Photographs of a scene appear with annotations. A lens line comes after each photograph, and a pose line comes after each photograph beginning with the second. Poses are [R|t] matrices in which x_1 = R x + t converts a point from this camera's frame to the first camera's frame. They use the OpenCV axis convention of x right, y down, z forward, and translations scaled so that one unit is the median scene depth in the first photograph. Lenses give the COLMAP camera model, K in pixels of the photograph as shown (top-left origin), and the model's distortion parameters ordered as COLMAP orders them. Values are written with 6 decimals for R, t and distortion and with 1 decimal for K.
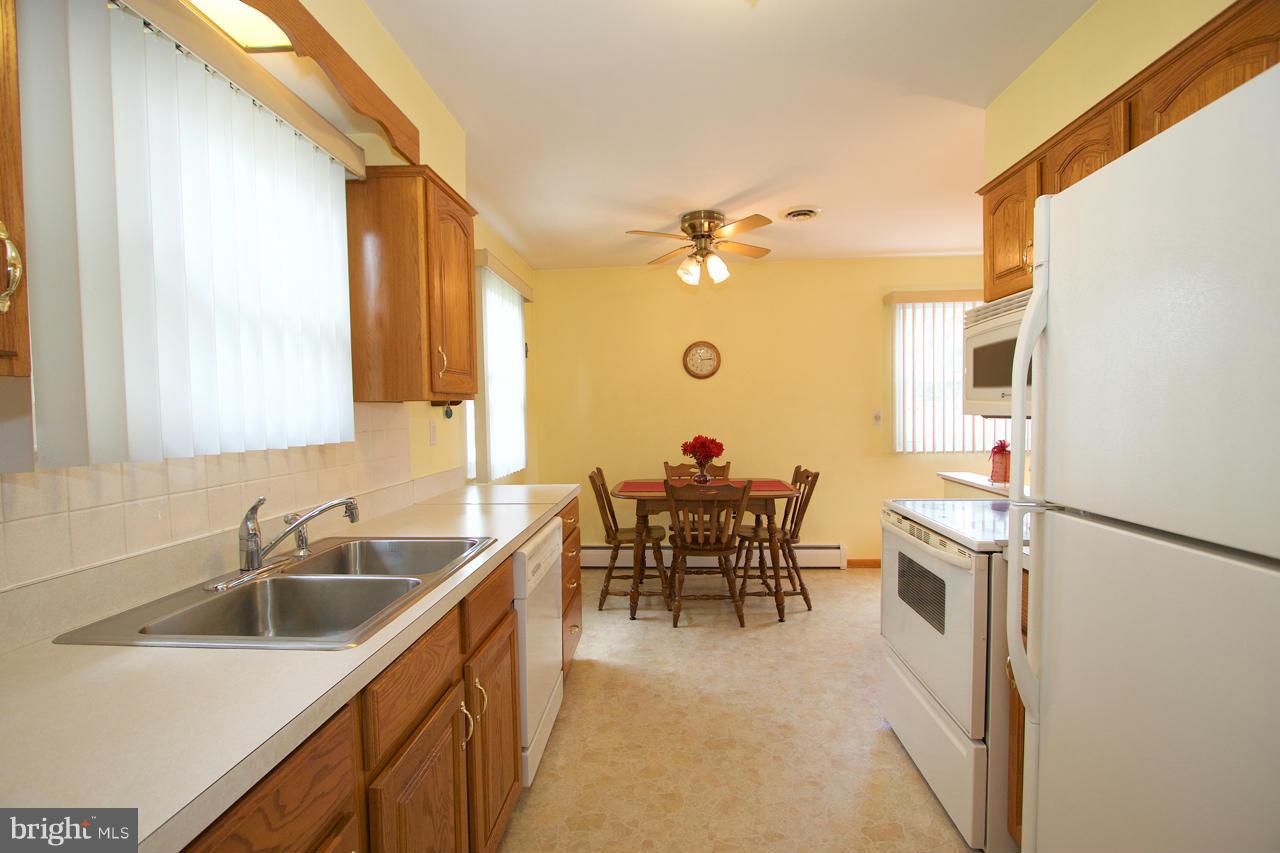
lens RADIAL K [[588.5, 0, 628.0], [0, 588.5, 433.8], [0, 0, 1]] dist [-0.011182, -0.000186]
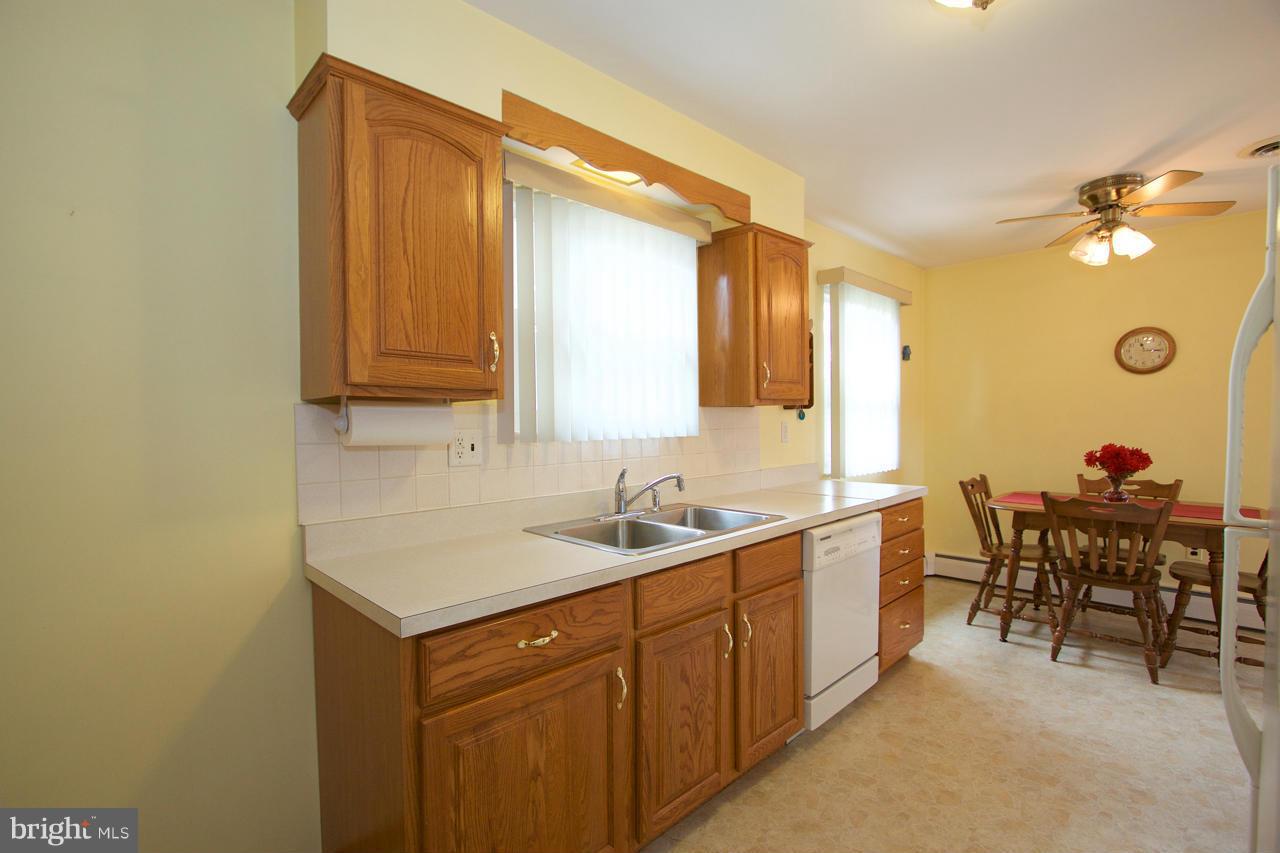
lens RADIAL K [[588.5, 0, 628.0], [0, 588.5, 433.8], [0, 0, 1]] dist [-0.011182, -0.000186]
pose [[0.746033, 0.027016, -0.665361, 0.170866], [-0.027832, 0.999569, 0.009380, -0.000035], [0.665328, 0.011520, 0.746463, -0.073927]]
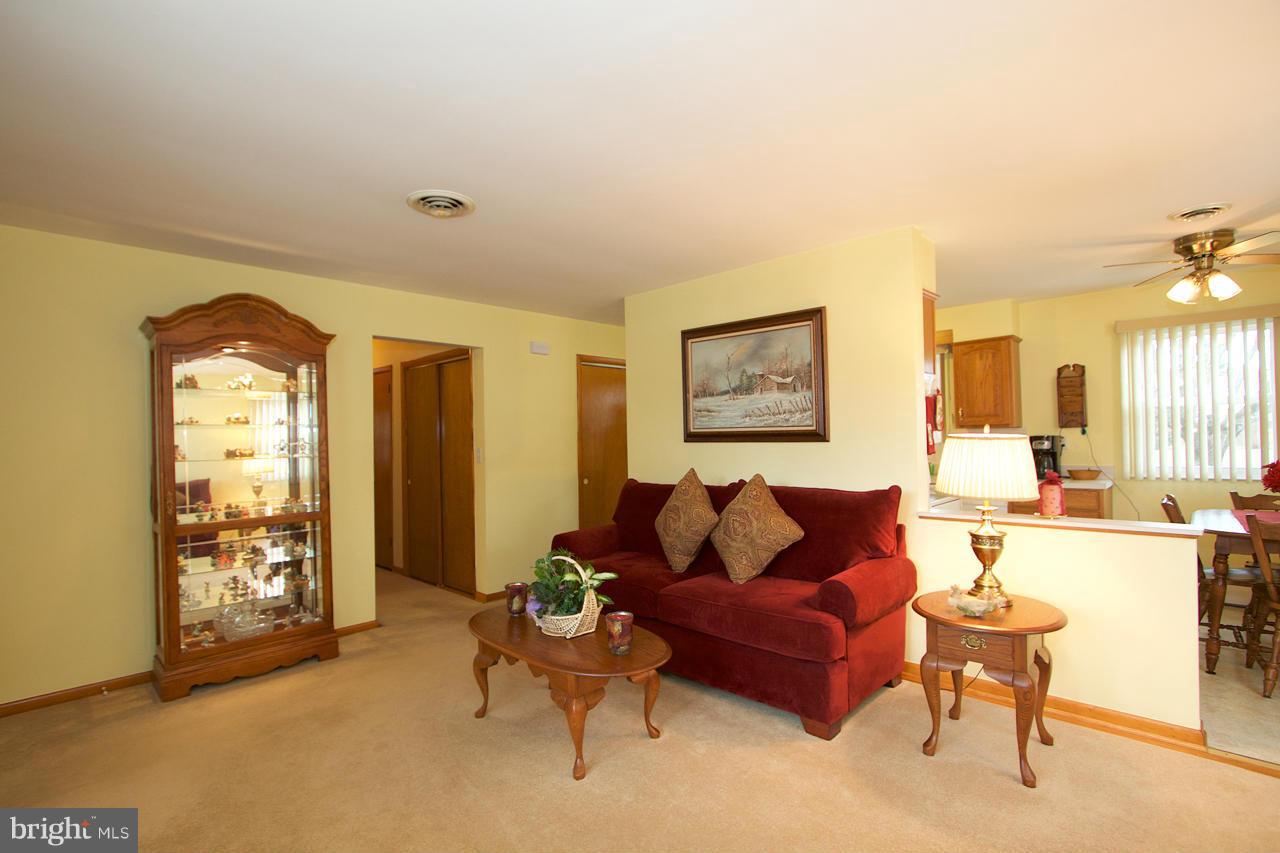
lens RADIAL K [[599.2, 0, 631.9], [0, 599.2, 432.8], [0, 0, 1]] dist [-0.013412, 0.000786]
pose [[-0.644132, 0.026569, -0.764453, 1.473070], [0.002012, 0.999452, 0.033041, -0.072628], [0.764912, 0.019745, -0.643832, 0.893537]]
